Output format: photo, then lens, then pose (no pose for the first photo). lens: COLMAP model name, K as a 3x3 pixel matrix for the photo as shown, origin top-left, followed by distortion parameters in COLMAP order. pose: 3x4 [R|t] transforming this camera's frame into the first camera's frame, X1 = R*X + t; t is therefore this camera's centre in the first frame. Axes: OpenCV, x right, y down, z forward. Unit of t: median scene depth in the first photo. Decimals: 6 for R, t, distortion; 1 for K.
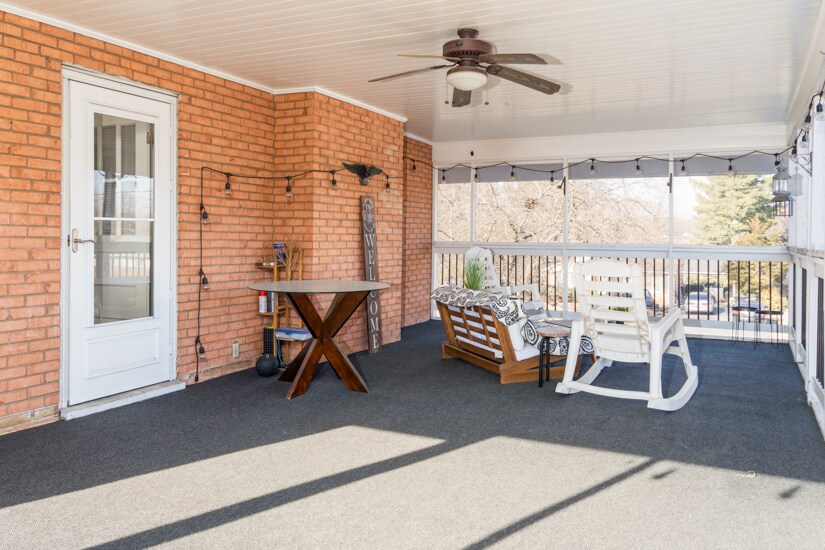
lens RADIAL K [[641.0, 0, 413.6], [0, 641.0, 272.1], [0, 0, 1]] dist [0.006705, 0.011339]
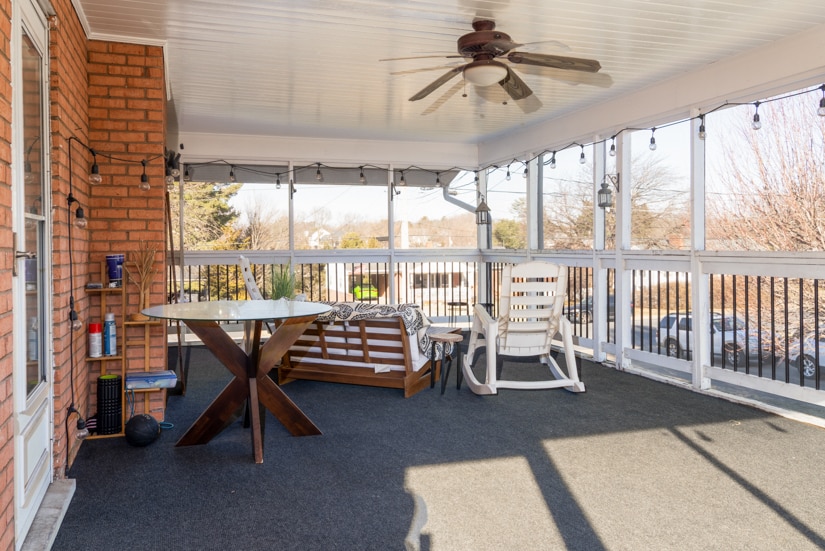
lens RADIAL K [[655.8, 0, 415.9], [0, 655.8, 276.4], [0, 0, 1]] dist [0.011854, 0.010259]
pose [[0.730914, -0.045754, 0.680935, -0.456707], [0.049614, 0.998672, 0.013847, -0.015480], [-0.680664, 0.023663, 0.732213, 0.252565]]
